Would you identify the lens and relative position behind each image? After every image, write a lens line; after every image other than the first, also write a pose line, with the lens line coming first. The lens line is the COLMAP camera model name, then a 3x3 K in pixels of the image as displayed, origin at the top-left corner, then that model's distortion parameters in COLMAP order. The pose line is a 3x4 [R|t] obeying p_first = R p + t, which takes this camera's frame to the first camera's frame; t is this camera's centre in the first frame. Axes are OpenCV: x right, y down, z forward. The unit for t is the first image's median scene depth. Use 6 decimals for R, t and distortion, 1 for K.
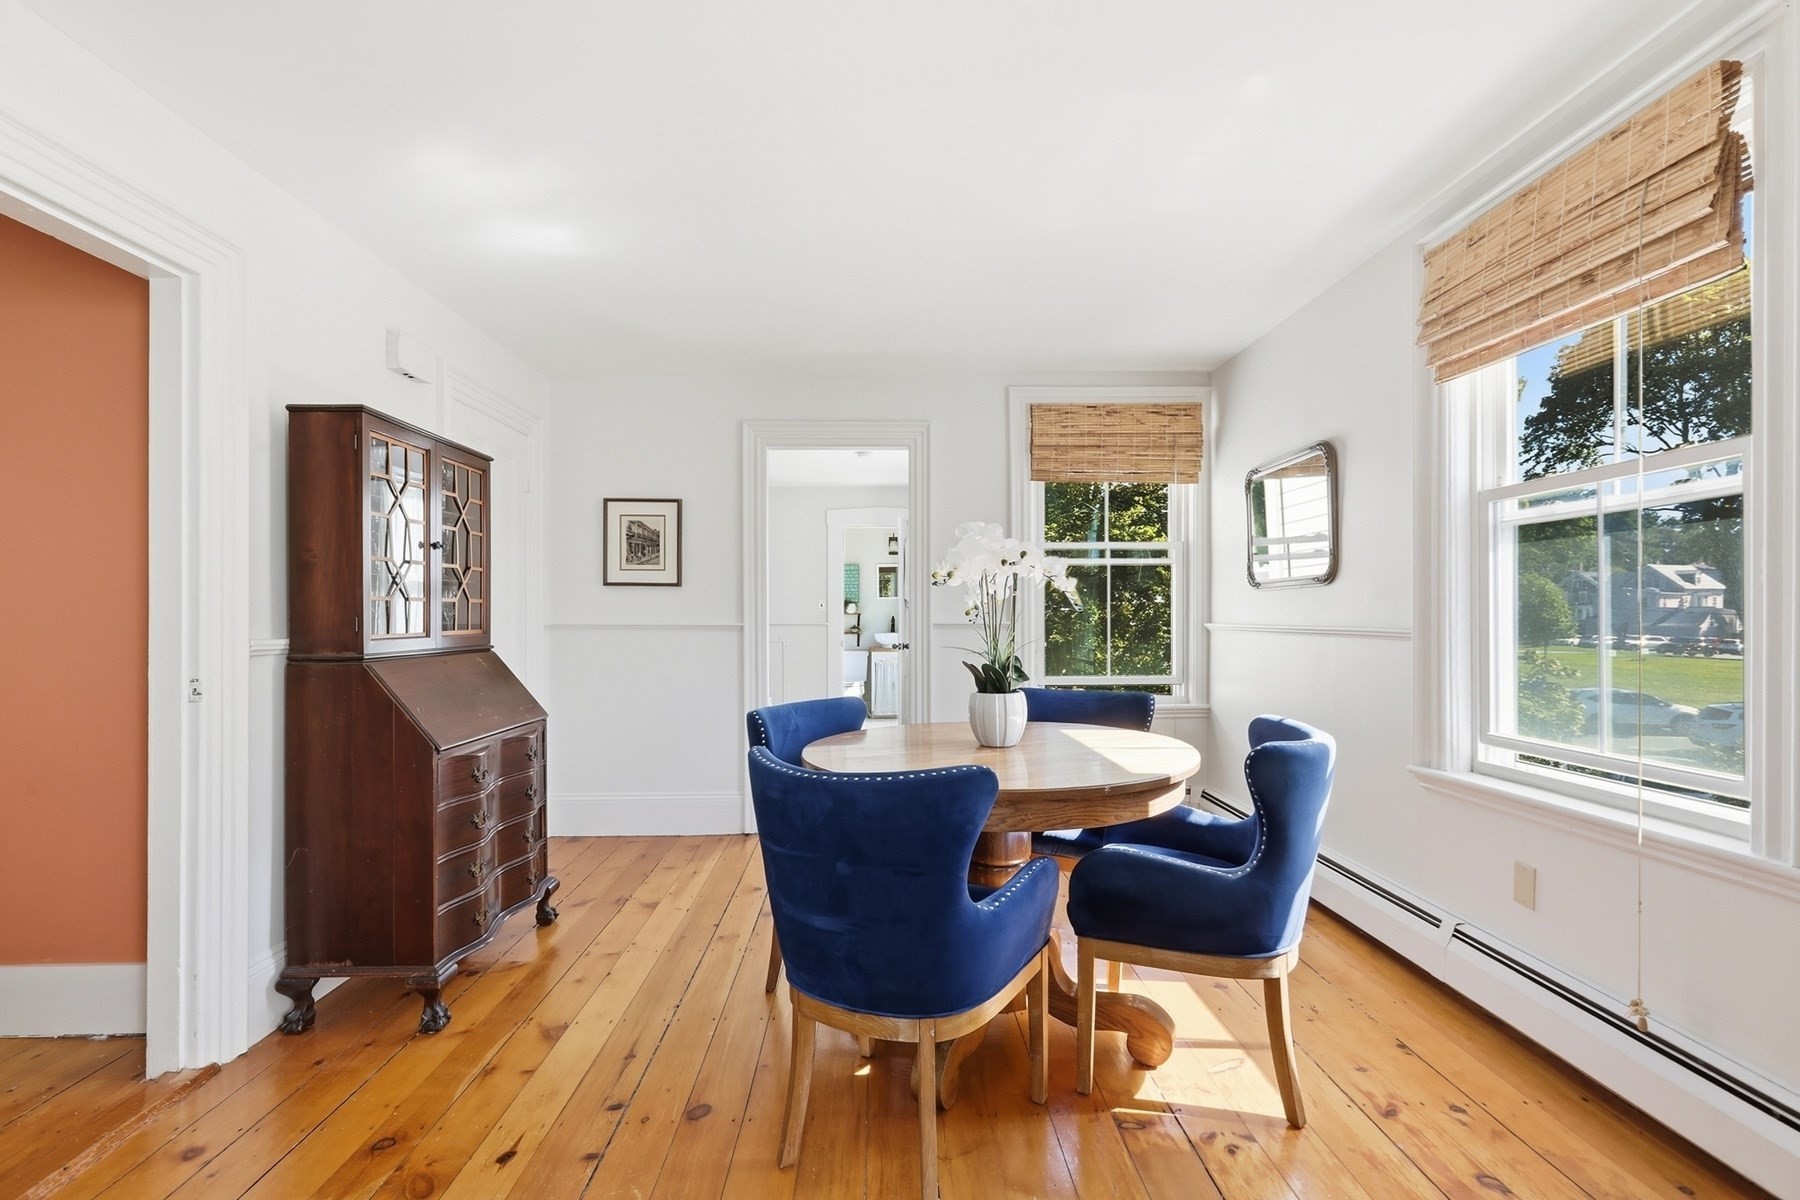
lens RADIAL K [[823.3, 0, 904.6], [0, 823.3, 617.1], [0, 0, 1]] dist [-0.000754, 0.001214]
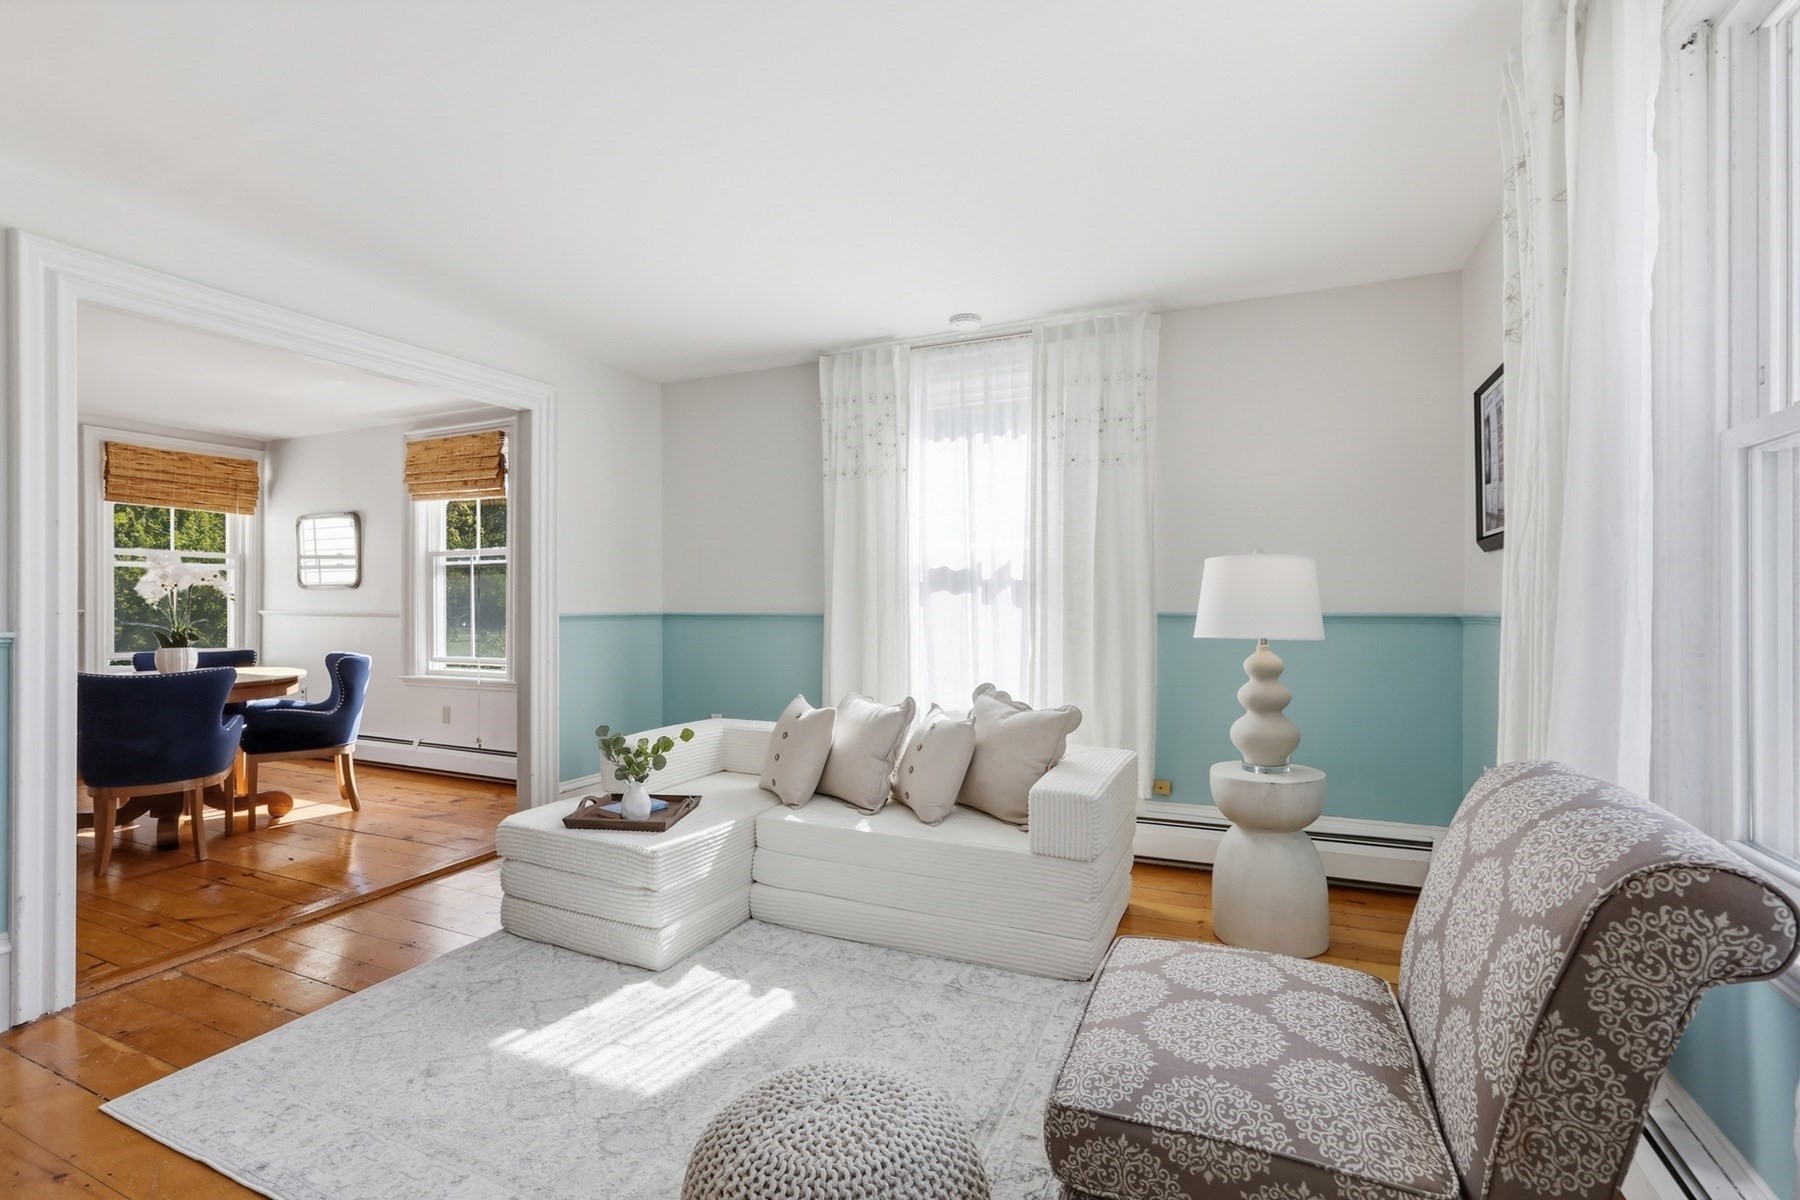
lens RADIAL K [[815.5, 0, 896.6], [0, 815.5, 605.1], [0, 0, 1]] dist [-0.016028, 0.008422]
pose [[0.444089, 0.001526, 0.895981, -0.726060], [0.000077, 0.999998, -0.001741, 0.000062], [-0.895983, 0.000842, 0.444088, -1.131734]]
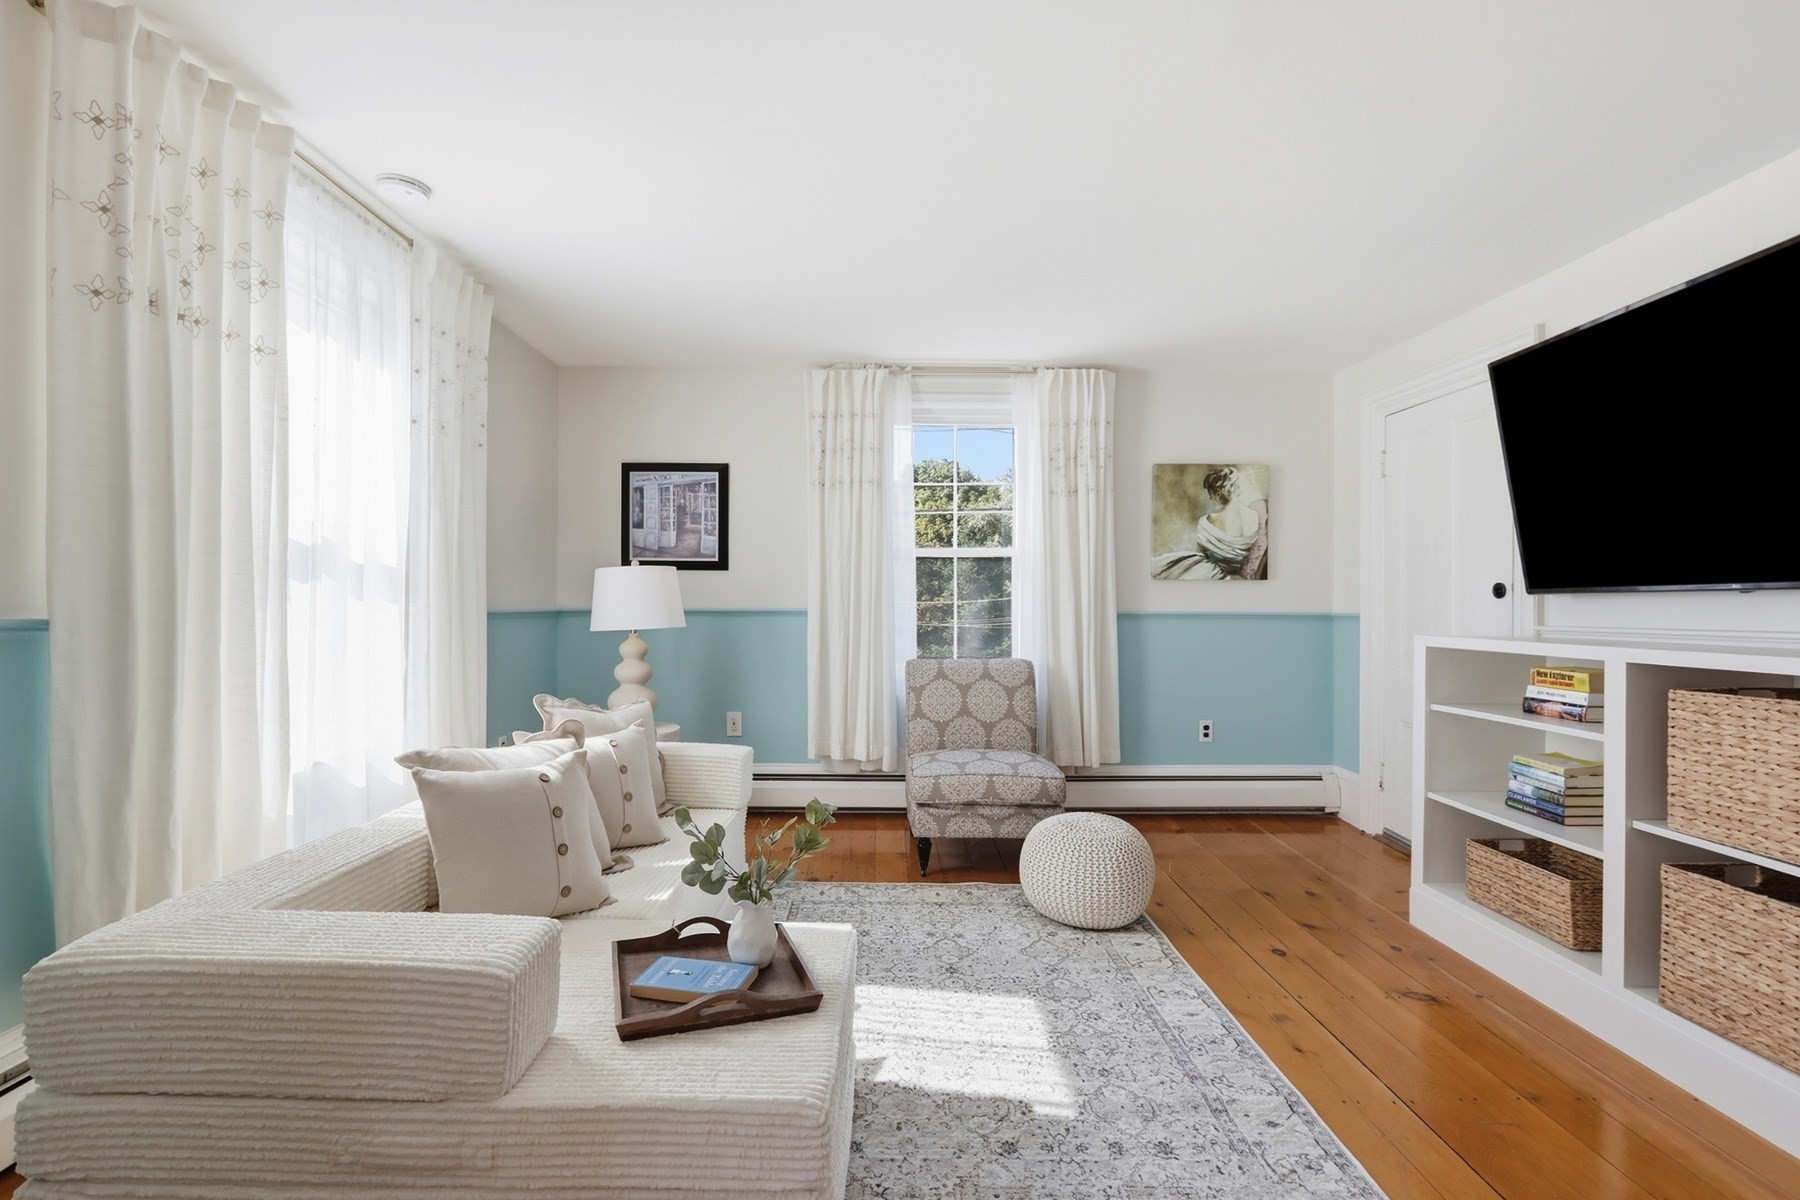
lens RADIAL K [[815.5, 0, 896.6], [0, 815.5, 605.1], [0, 0, 1]] dist [-0.016028, 0.008422]
pose [[-0.999805, -0.000496, 0.019750, -0.008283], [-0.000512, 1.000000, -0.000788, 0.001790], [-0.019749, -0.000797, -0.999805, 0.357976]]
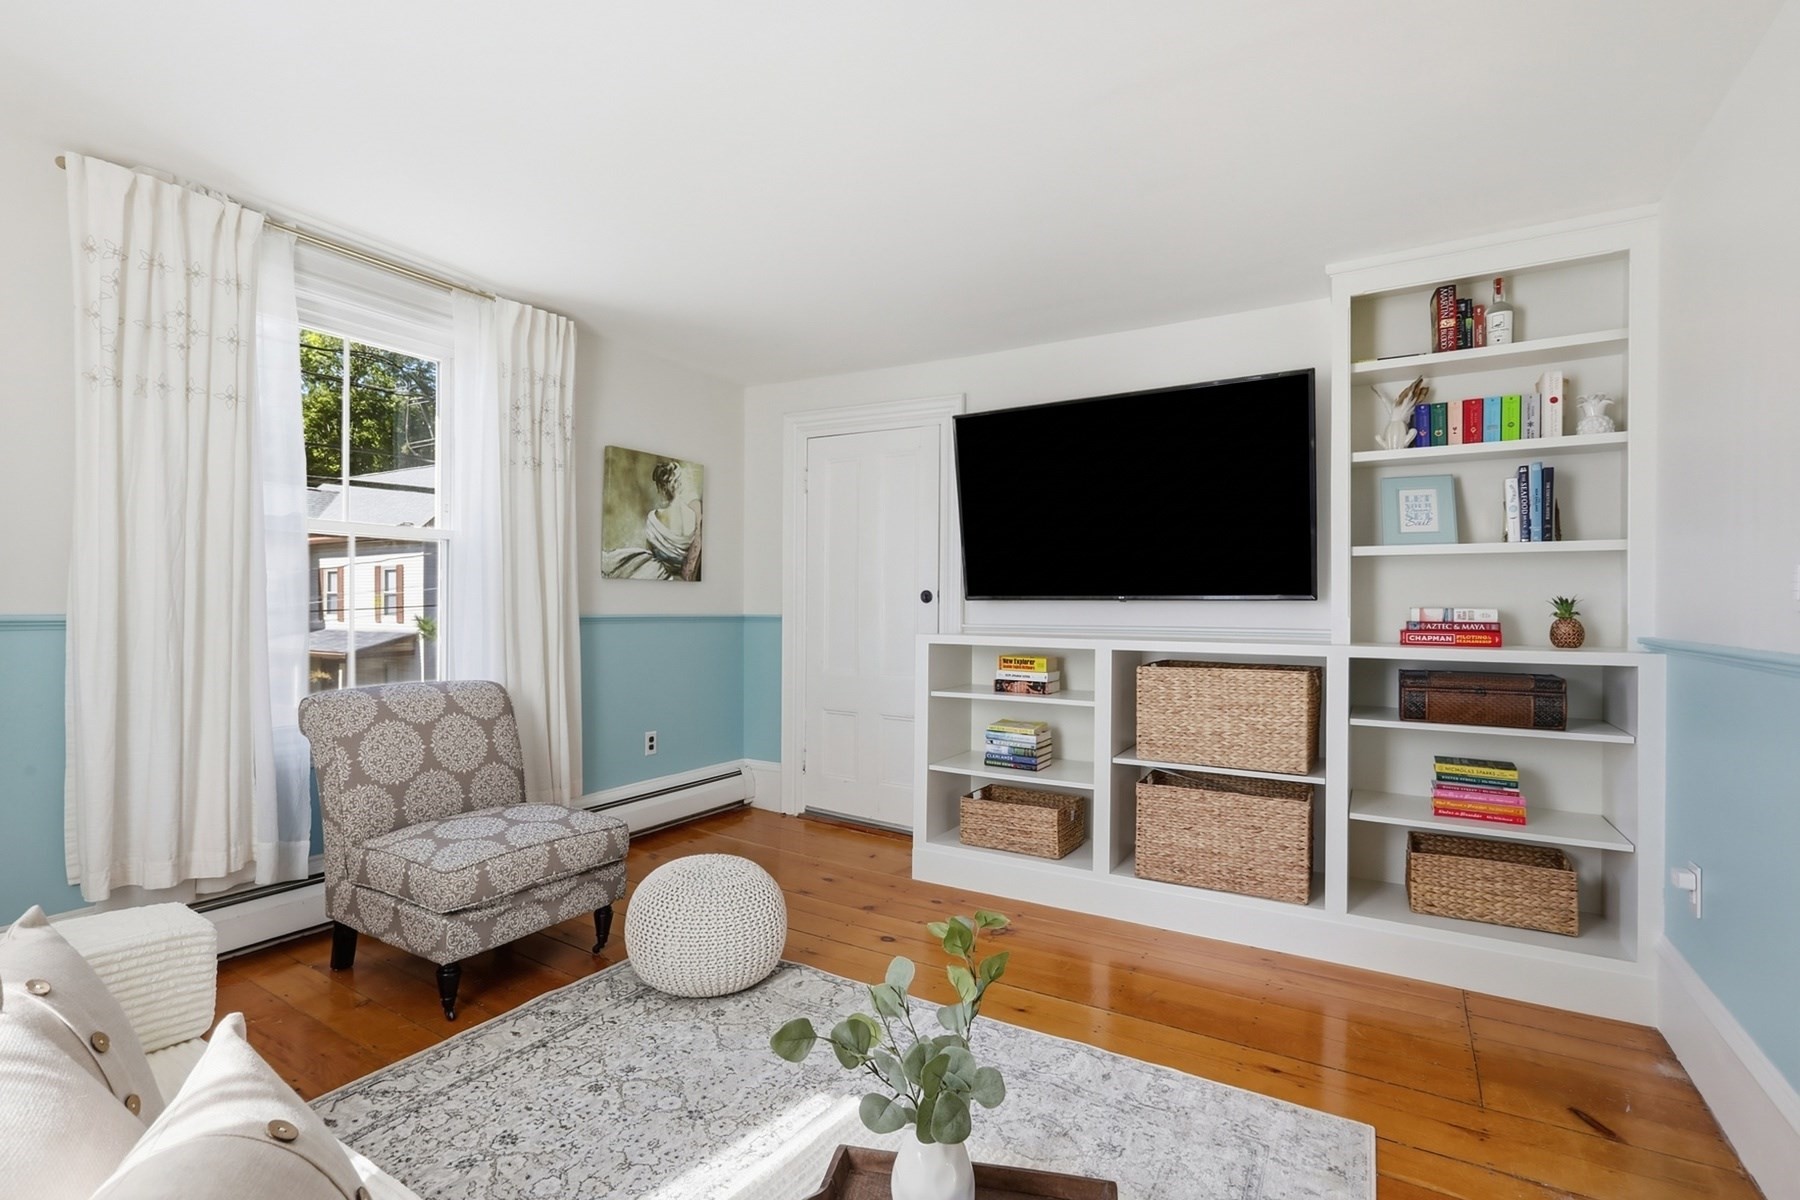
lens RADIAL K [[821.6, 0, 901.4], [0, 821.6, 608.2], [0, 0, 1]] dist [-0.001996, 0.000303]
pose [[-0.541342, 0.001792, -0.840800, 0.464997], [-0.003563, 0.999984, 0.004425, -0.006686], [0.840795, 0.005391, -0.541327, -0.097995]]
